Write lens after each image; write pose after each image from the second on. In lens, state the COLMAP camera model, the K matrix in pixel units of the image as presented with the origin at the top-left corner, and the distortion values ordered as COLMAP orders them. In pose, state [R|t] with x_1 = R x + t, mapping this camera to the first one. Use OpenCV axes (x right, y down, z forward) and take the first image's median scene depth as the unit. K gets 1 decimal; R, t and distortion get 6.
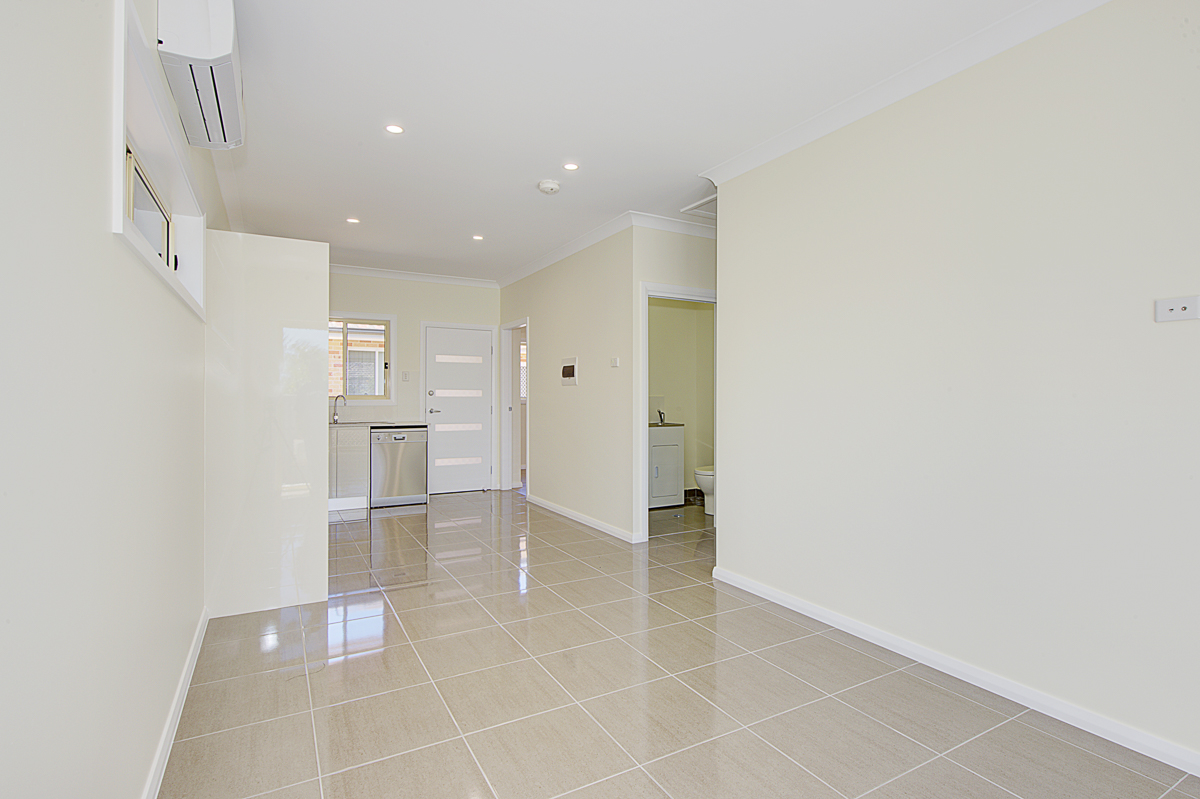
lens RADIAL K [[594.9, 0, 607.2], [0, 594.9, 390.6], [0, 0, 1]] dist [-0.005622, -0.001059]
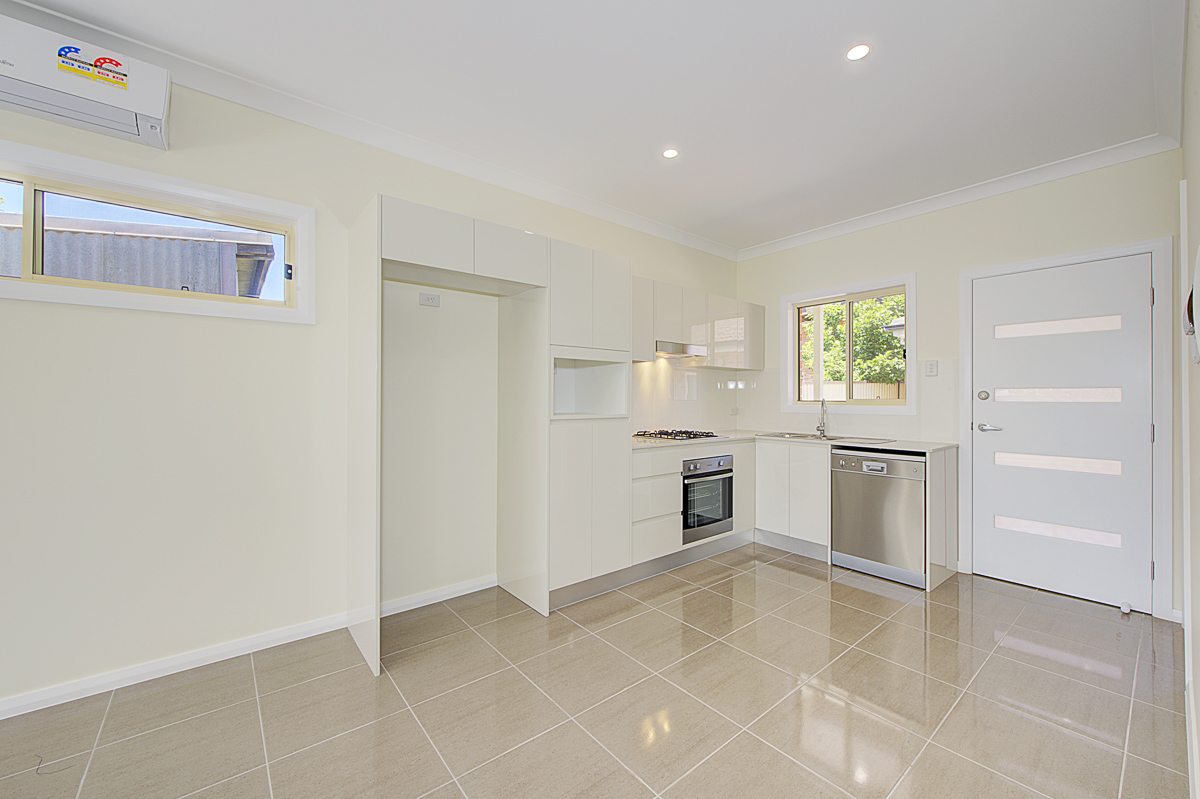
lens RADIAL K [[470.3, 0, 604.5], [0, 470.3, 397.1], [0, 0, 1]] dist [0.000639, 0.000112]
pose [[0.170426, -0.003522, -0.985364, 0.083446], [0.006910, 0.999973, -0.002379, 0.004560], [0.985346, -0.006404, 0.170446, 0.599328]]
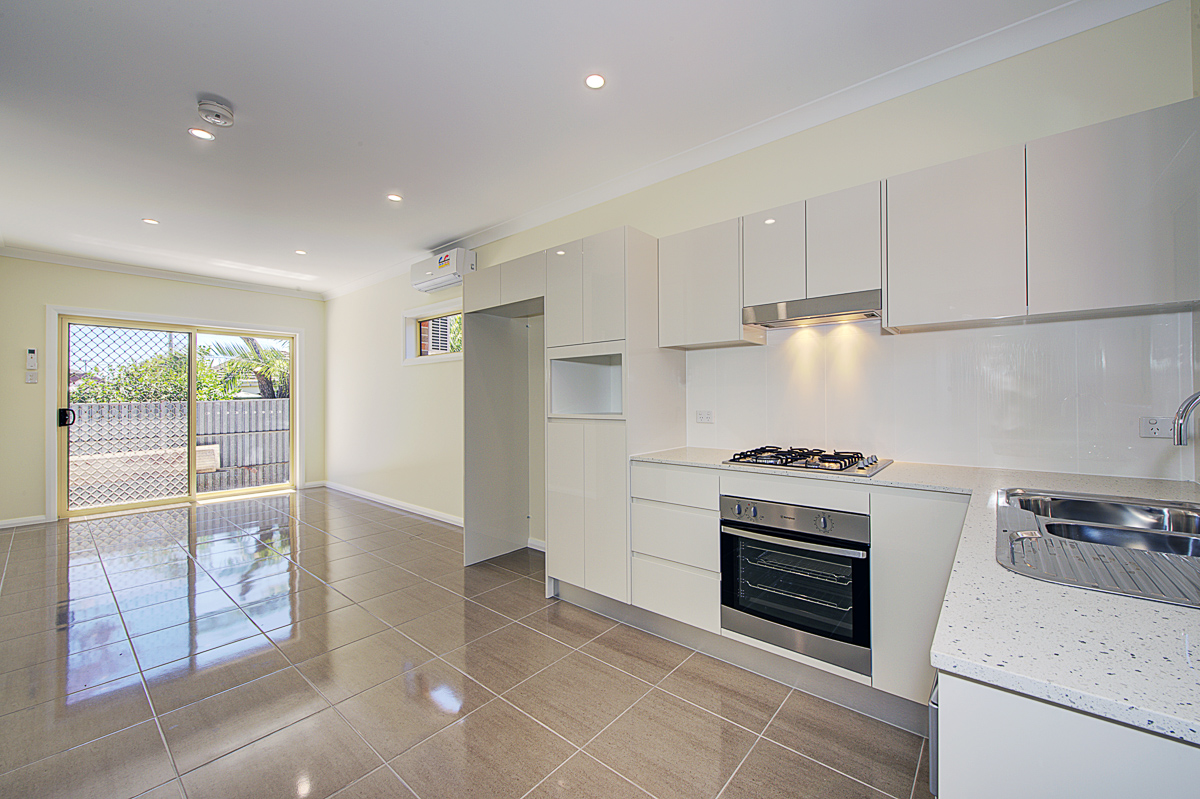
lens RADIAL K [[470.3, 0, 610.2], [0, 470.3, 398.1], [0, 0, 1]] dist [0.000639, 0.000112]
pose [[-0.936494, 0.012548, -0.350459, -0.204917], [0.015697, 0.999858, -0.006147, 0.006989], [0.350332, -0.011258, -0.936558, 1.022962]]
